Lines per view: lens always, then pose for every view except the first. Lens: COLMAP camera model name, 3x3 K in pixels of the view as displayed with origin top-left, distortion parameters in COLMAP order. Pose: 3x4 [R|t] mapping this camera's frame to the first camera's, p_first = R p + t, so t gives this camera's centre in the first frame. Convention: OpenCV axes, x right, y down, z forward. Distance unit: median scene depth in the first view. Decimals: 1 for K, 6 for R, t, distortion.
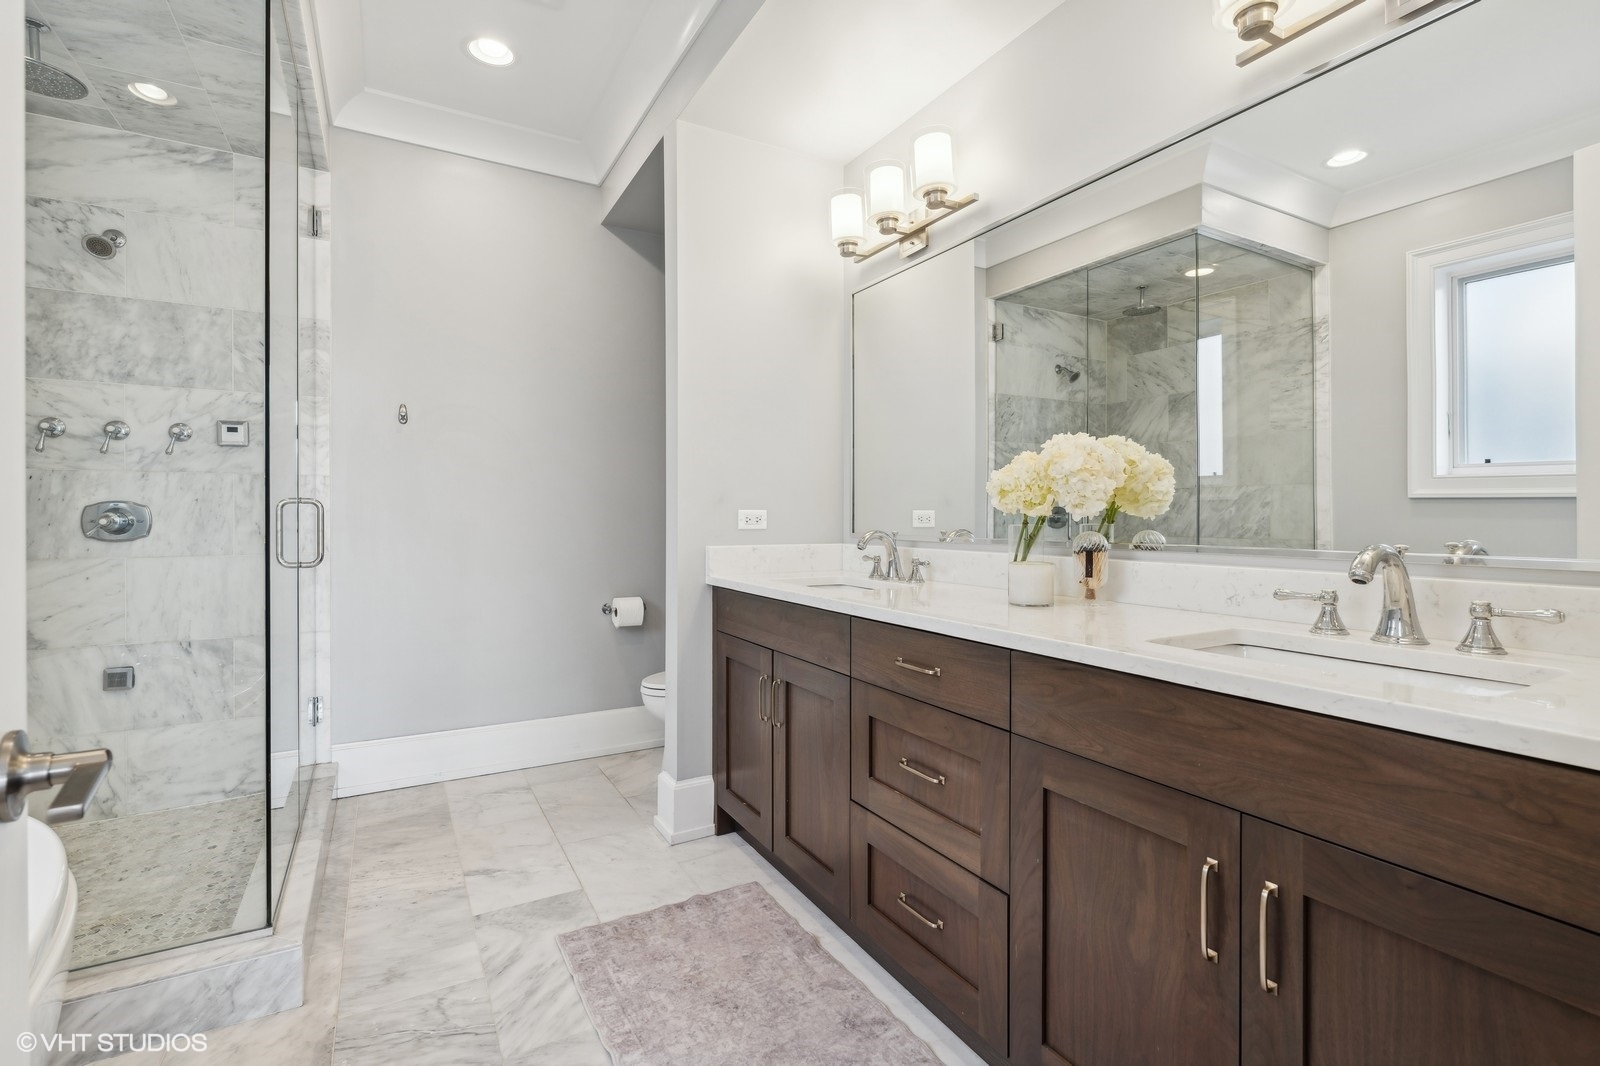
lens RADIAL K [[719.2, 0, 799.6], [0, 719.2, 527.5], [0, 0, 1]] dist [-0.013439, 0.000218]
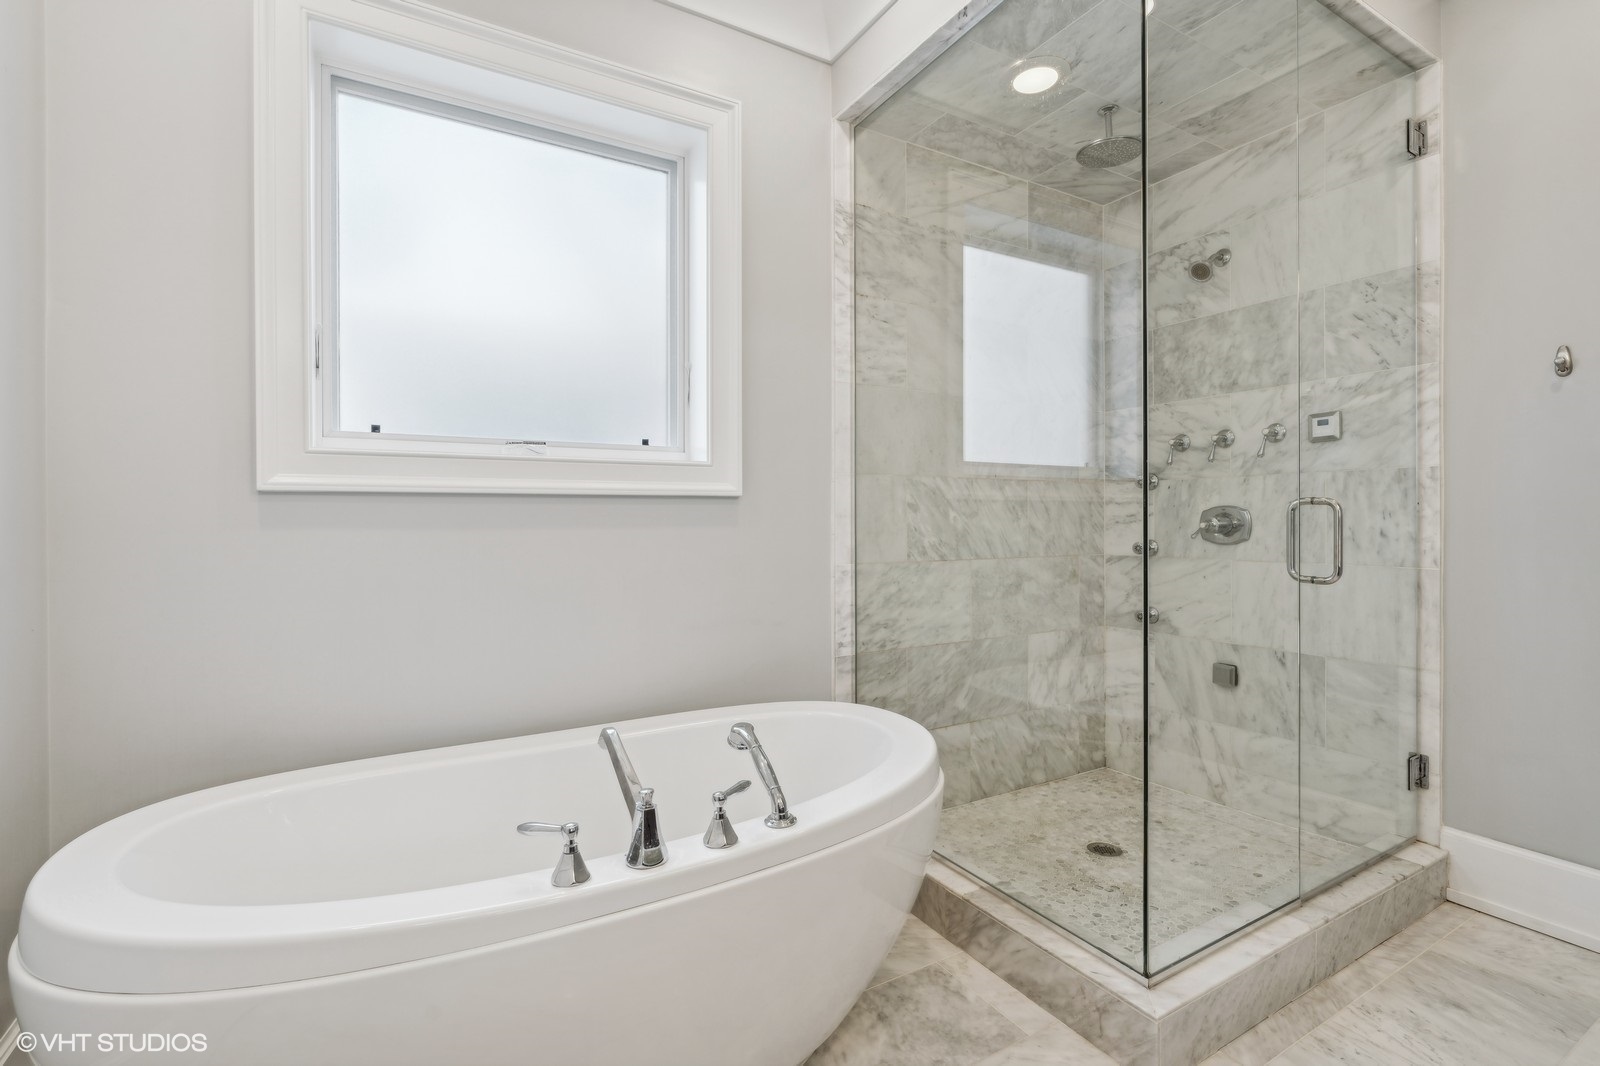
lens RADIAL K [[719.2, 0, 799.6], [0, 719.2, 527.5], [0, 0, 1]] dist [-0.013439, 0.000218]
pose [[-0.002432, 0.007934, -0.999966, 0.100350], [-0.013545, 0.999877, 0.007966, -0.005091], [0.999905, 0.013564, -0.002324, 0.368344]]
